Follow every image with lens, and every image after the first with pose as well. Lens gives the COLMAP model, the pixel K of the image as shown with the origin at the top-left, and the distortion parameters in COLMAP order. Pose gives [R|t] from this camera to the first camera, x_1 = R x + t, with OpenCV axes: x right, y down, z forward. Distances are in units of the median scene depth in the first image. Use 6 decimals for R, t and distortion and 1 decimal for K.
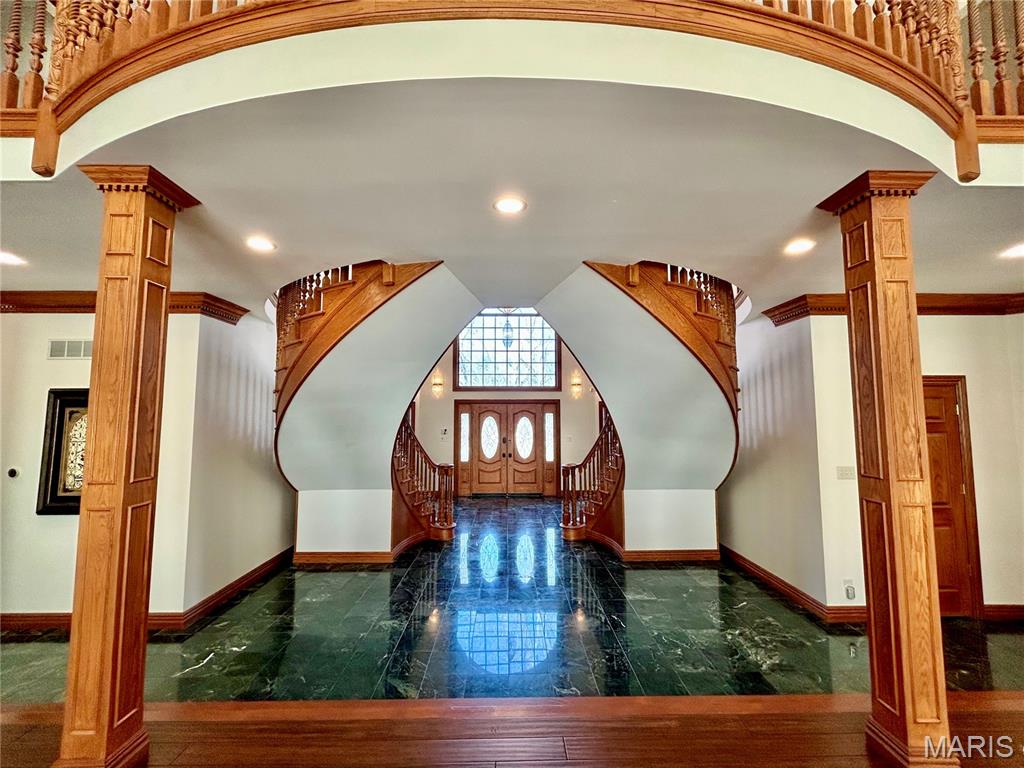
lens RADIAL K [[417.9, 0, 512.0], [0, 417.9, 384.0], [0, 0, 1]] dist [0.002019, 0.000325]
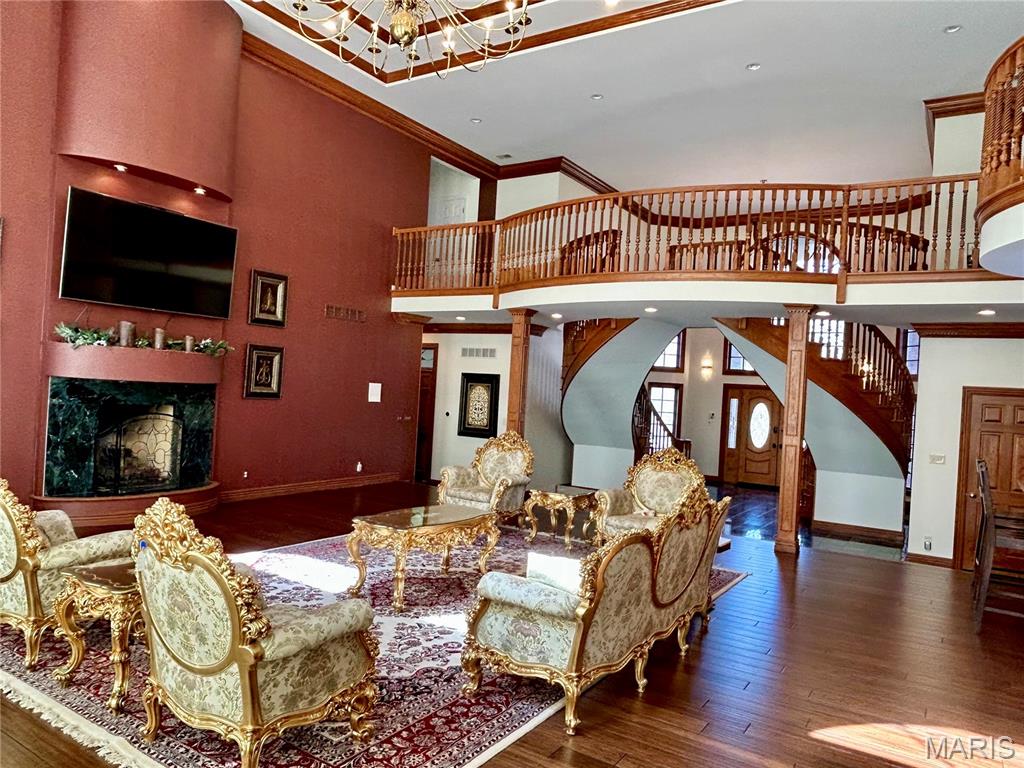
lens RADIAL K [[692.1, 0, 512.0], [0, 692.1, 384.0], [0, 0, 1]] dist [-0.003013, -0.000991]
pose [[0.832449, 0.048018, -0.552018, 0.632619], [-0.015685, 0.997881, 0.063150, -0.103002], [0.553880, -0.043910, 0.831438, -1.119672]]
